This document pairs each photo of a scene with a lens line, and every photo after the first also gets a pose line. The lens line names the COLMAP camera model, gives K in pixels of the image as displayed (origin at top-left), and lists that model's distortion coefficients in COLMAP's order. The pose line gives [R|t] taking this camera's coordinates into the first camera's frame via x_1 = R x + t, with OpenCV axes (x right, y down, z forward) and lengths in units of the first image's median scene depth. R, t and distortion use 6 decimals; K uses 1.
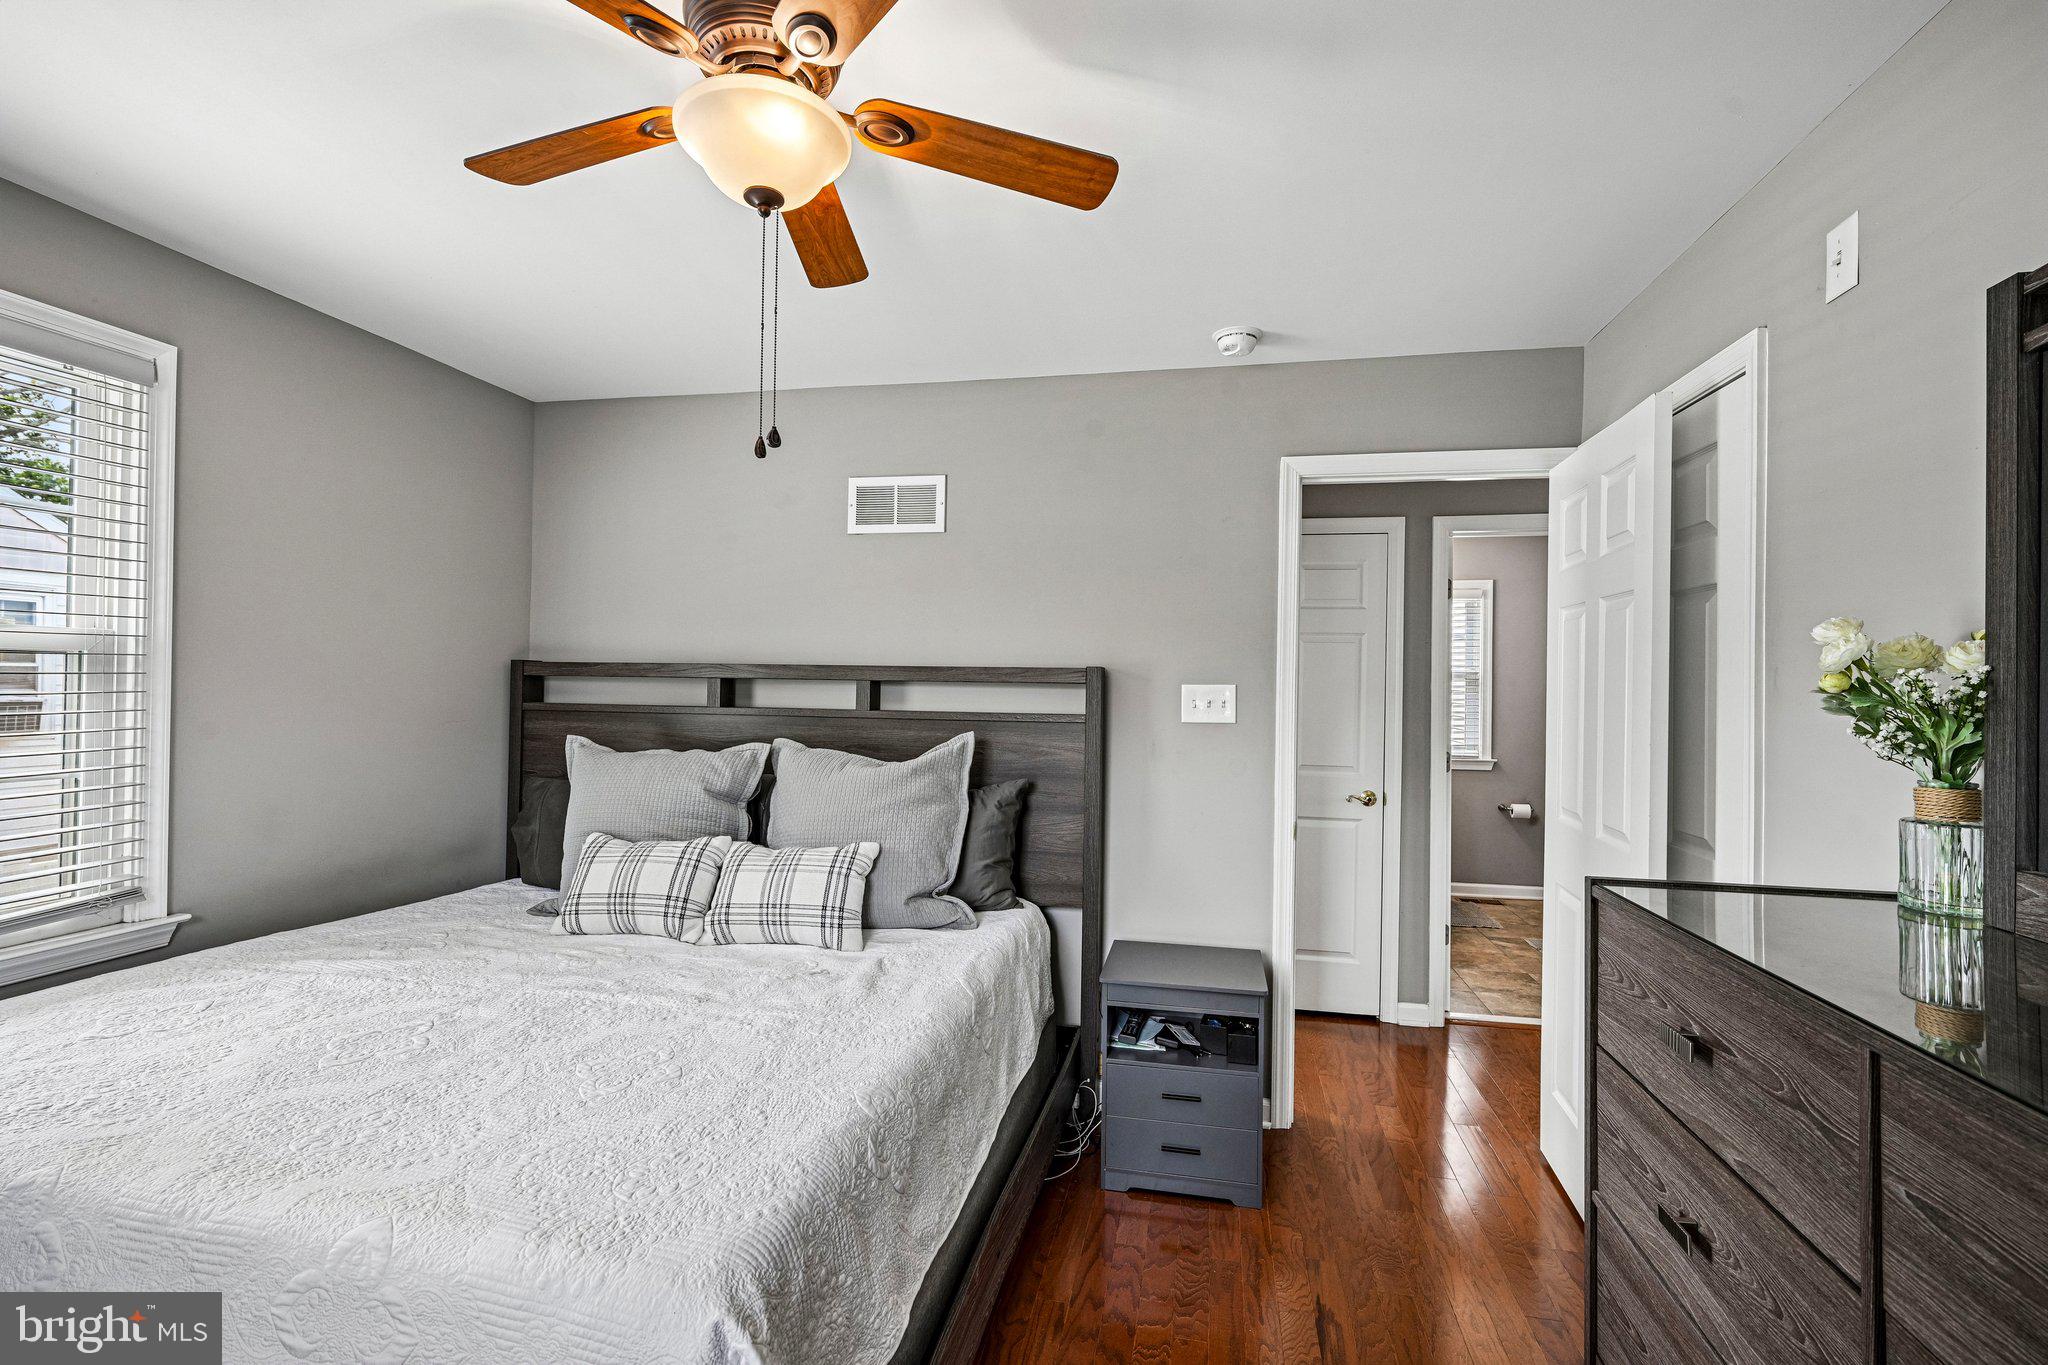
lens RADIAL K [[922.9, 0, 1020.3], [0, 922.9, 678.4], [0, 0, 1]] dist [-0.001720, -0.000232]
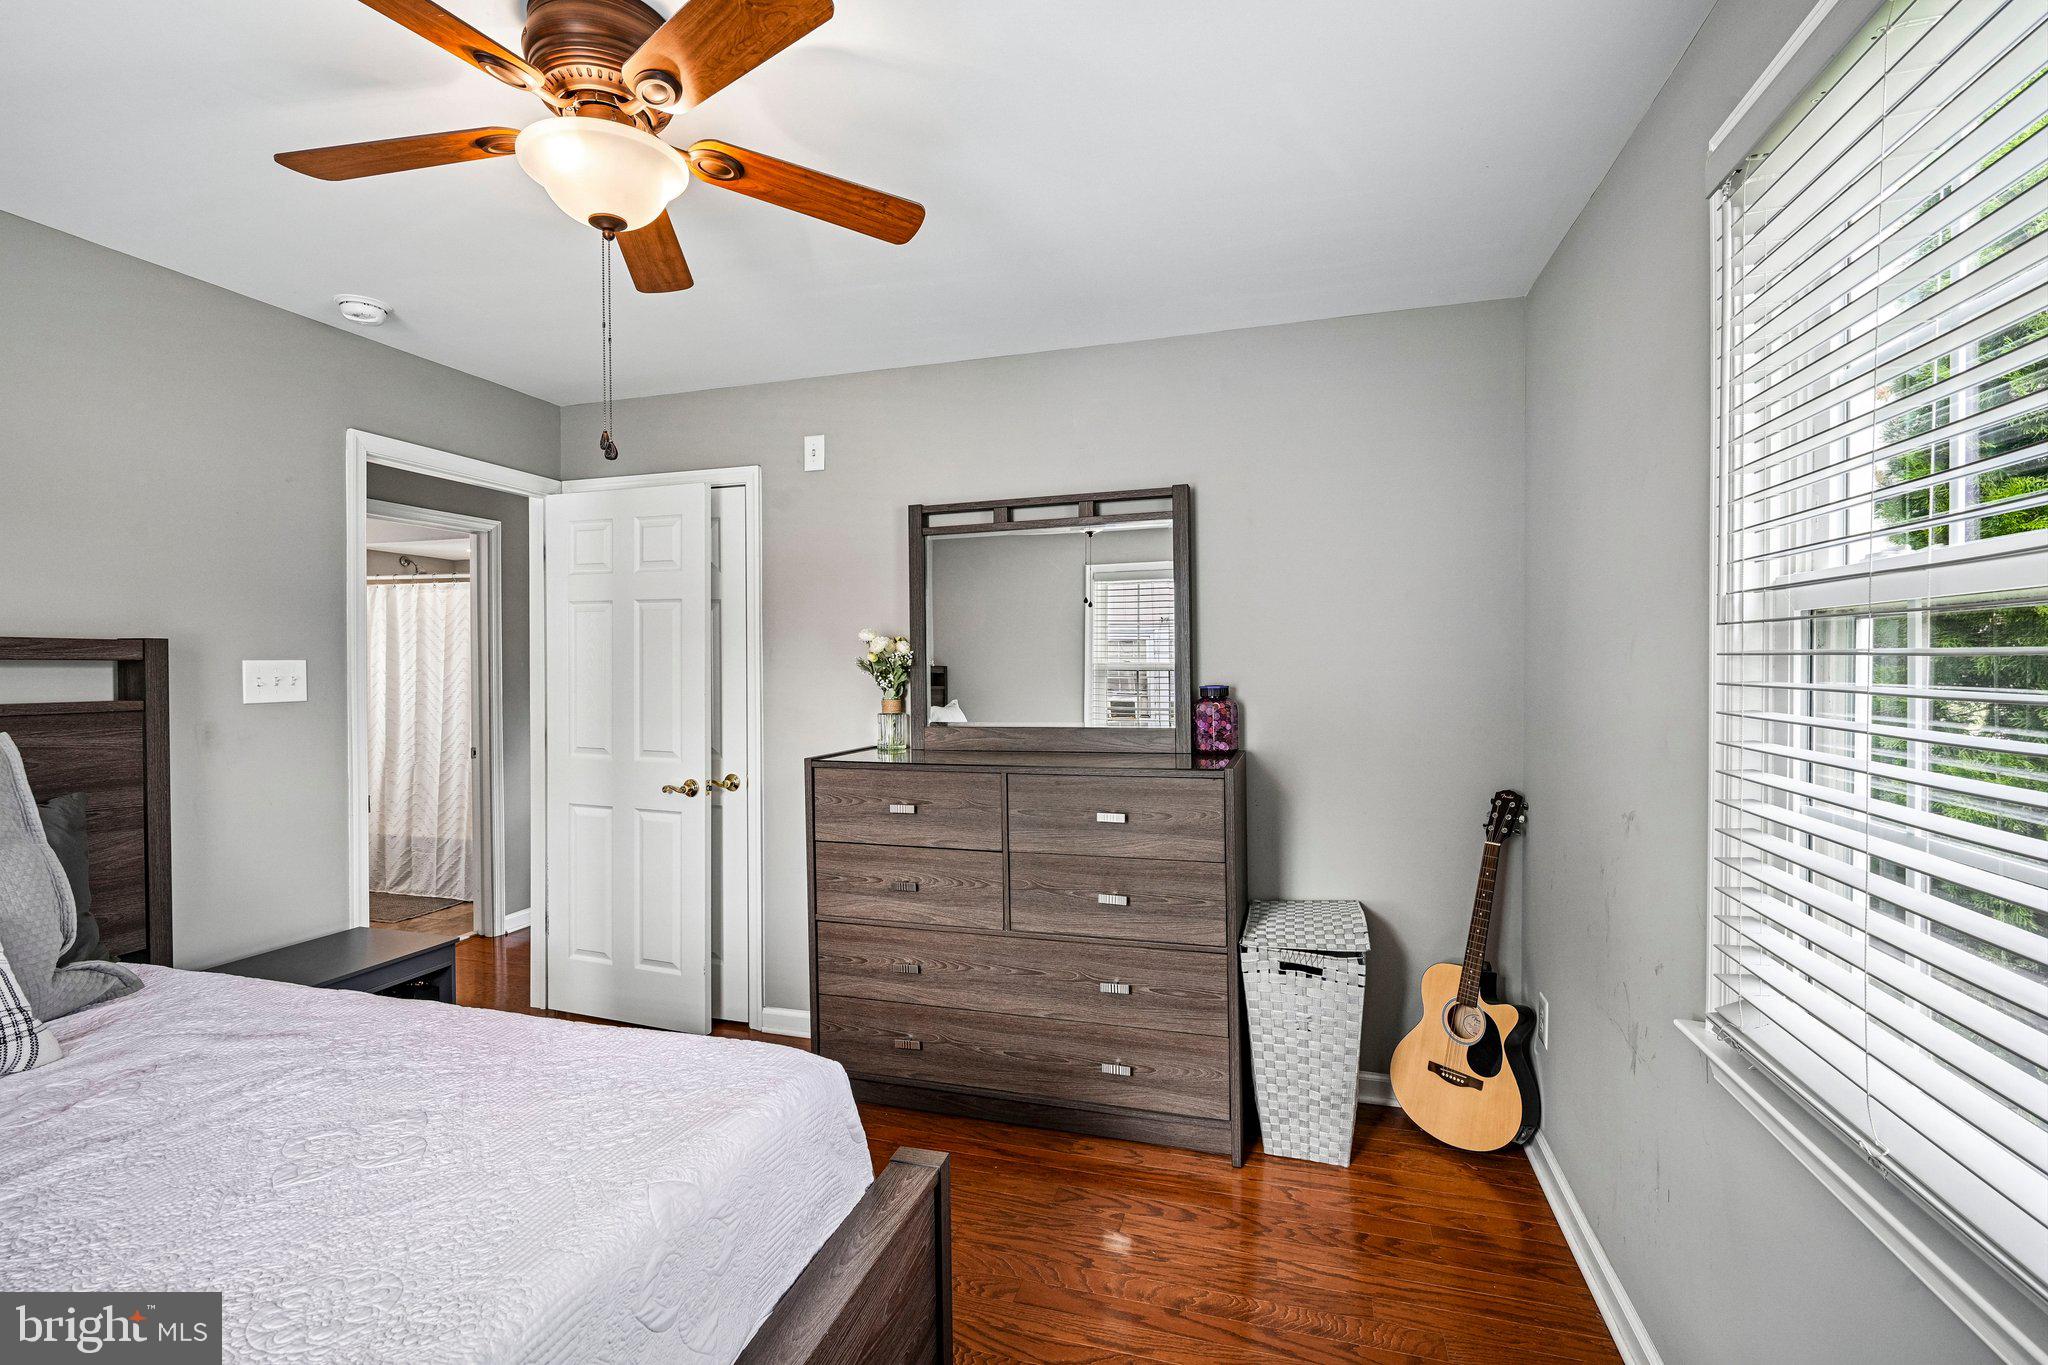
lens RADIAL K [[922.9, 0, 1020.3], [0, 922.9, 678.4], [0, 0, 1]] dist [-0.001720, -0.000232]
pose [[0.082151, -0.024292, 0.996324, -0.796813], [-0.004902, 0.999681, 0.024778, -0.001514], [-0.996608, -0.006919, 0.082006, 0.251492]]
